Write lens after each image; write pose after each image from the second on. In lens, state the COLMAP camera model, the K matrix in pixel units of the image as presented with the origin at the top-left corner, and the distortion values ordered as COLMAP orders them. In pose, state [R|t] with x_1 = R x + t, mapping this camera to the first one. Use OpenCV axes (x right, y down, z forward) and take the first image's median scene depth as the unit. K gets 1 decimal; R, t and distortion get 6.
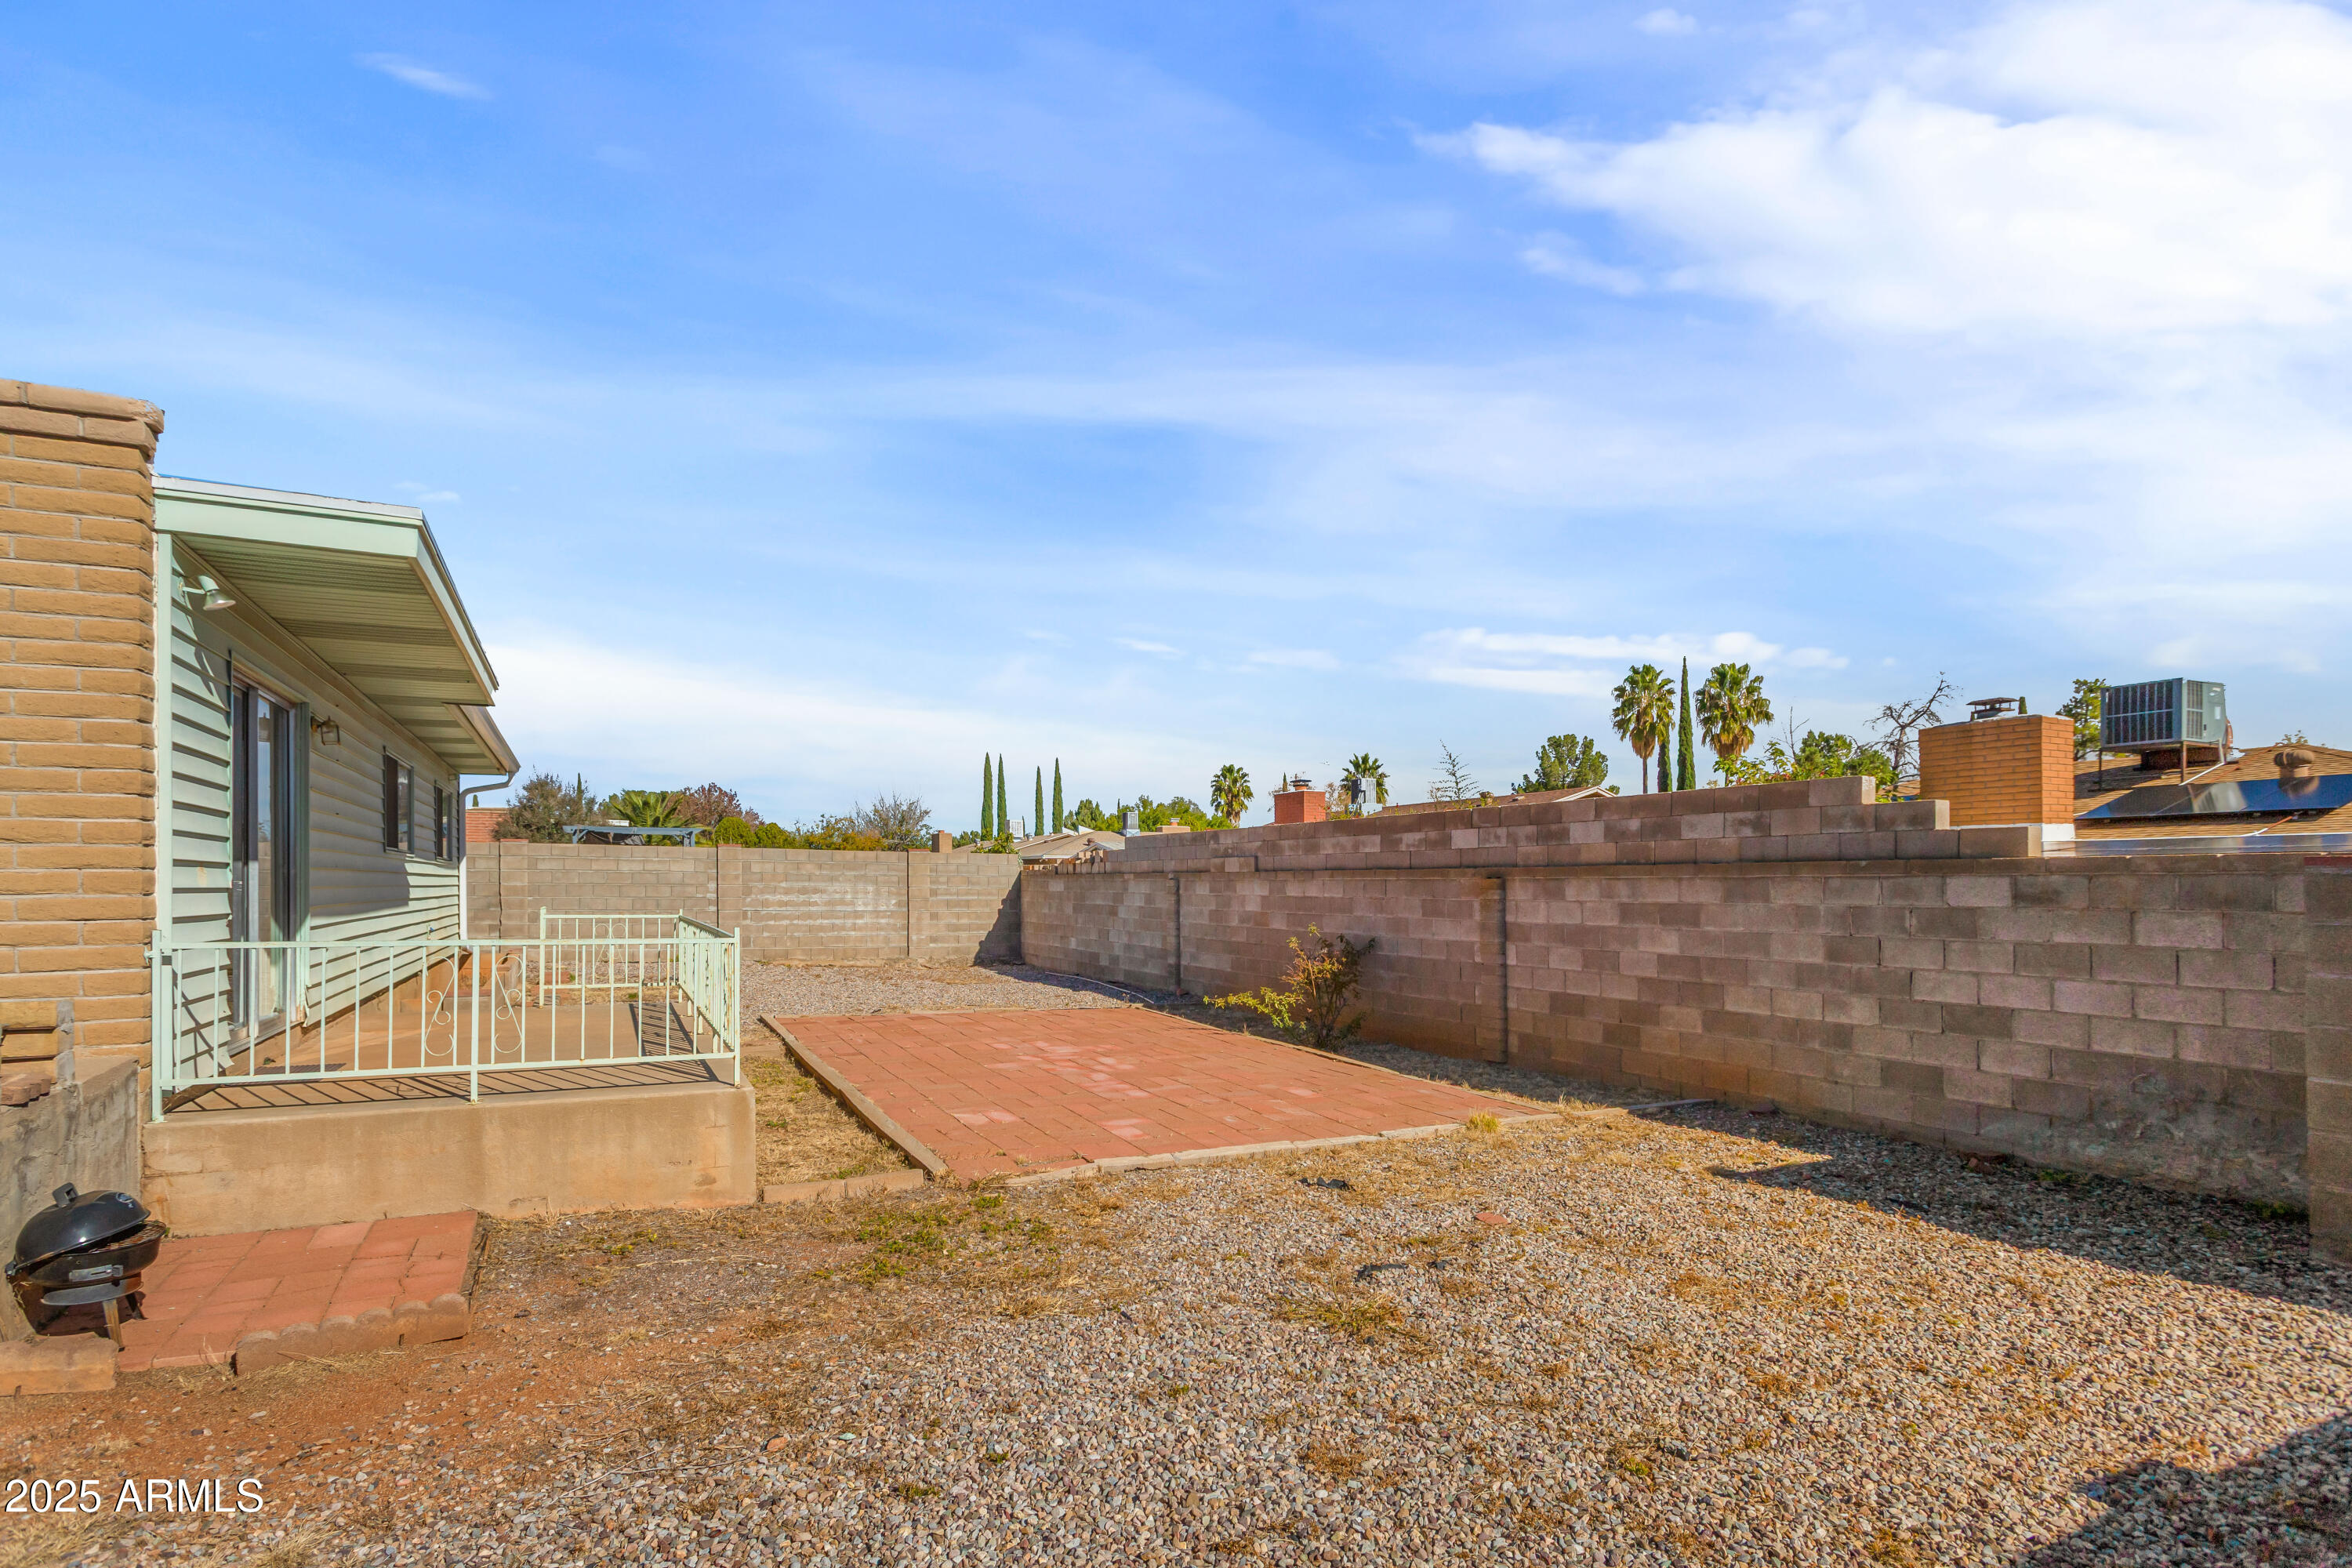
lens RADIAL K [[1183.9, 0, 1194.8], [0, 1183.9, 887.7], [0, 0, 1]] dist [-0.002448, 0.000782]
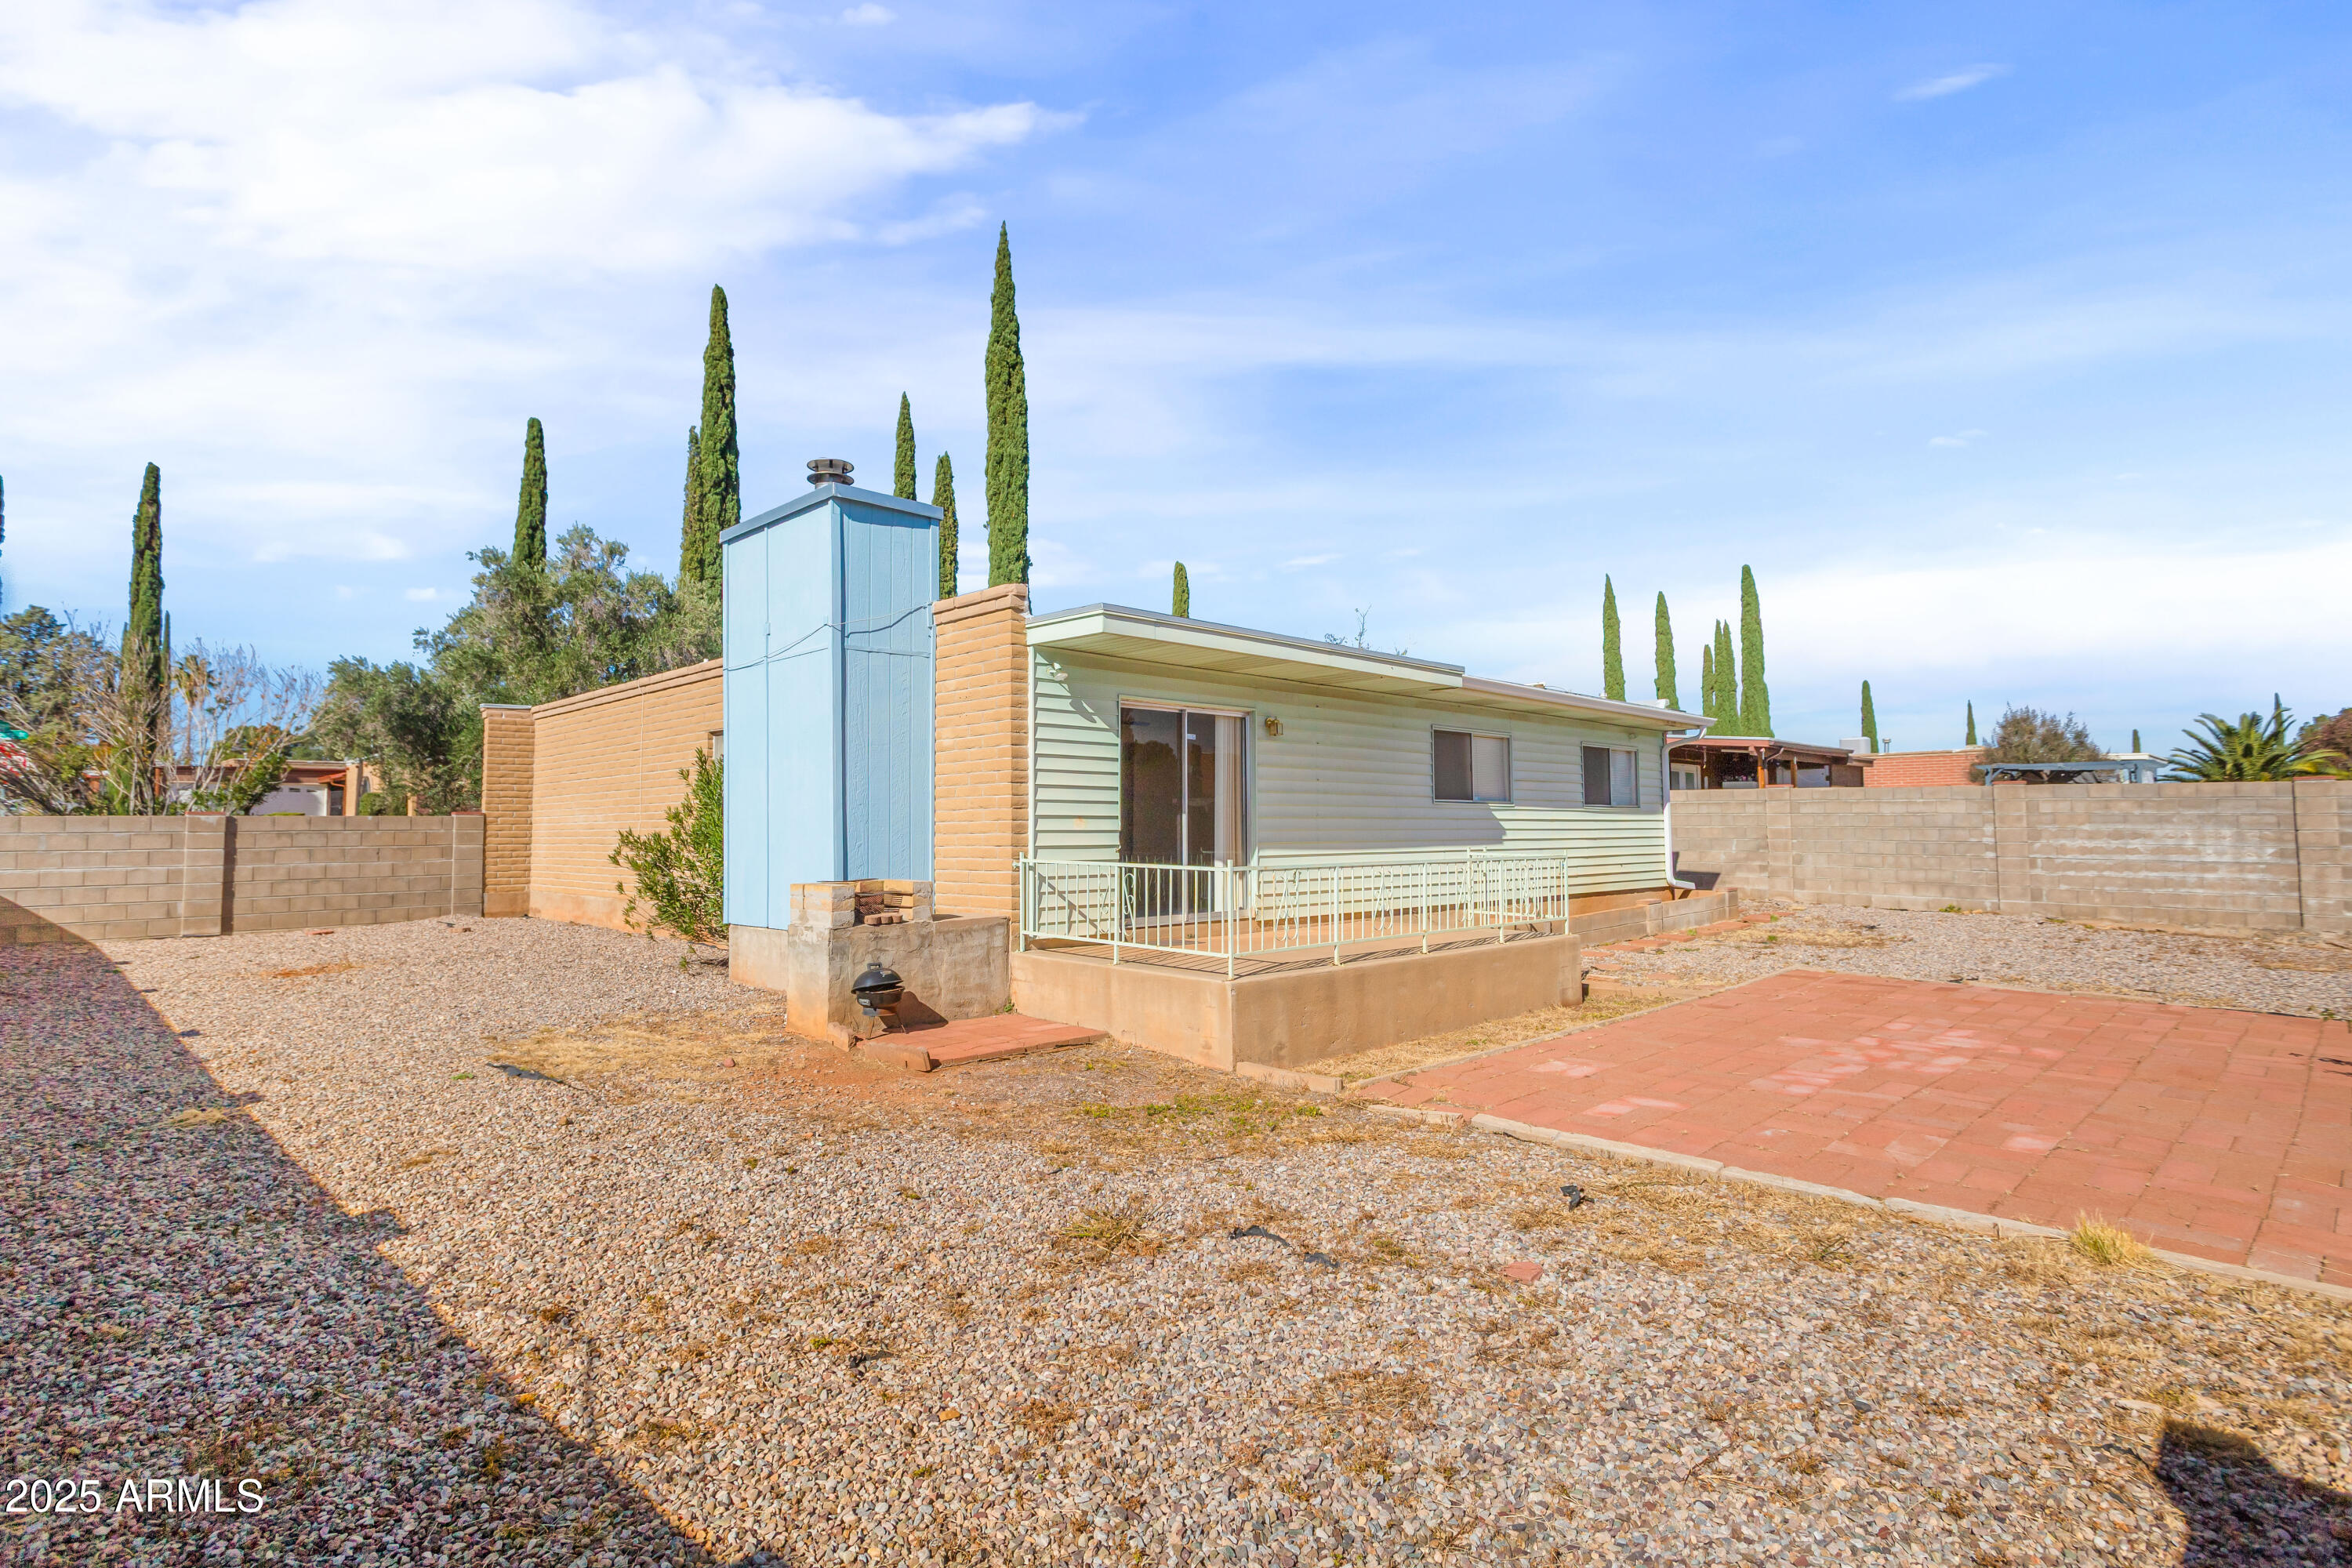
lens RADIAL K [[1183.9, 0, 1184.4], [0, 1183.9, 764.4], [0, 0, 1]] dist [-0.002448, 0.000782]
pose [[0.320707, -0.053112, -0.945688, 0.233855], [-0.000694, 0.998413, -0.056308, 0.000399], [0.947178, 0.018715, 0.320161, 0.141846]]
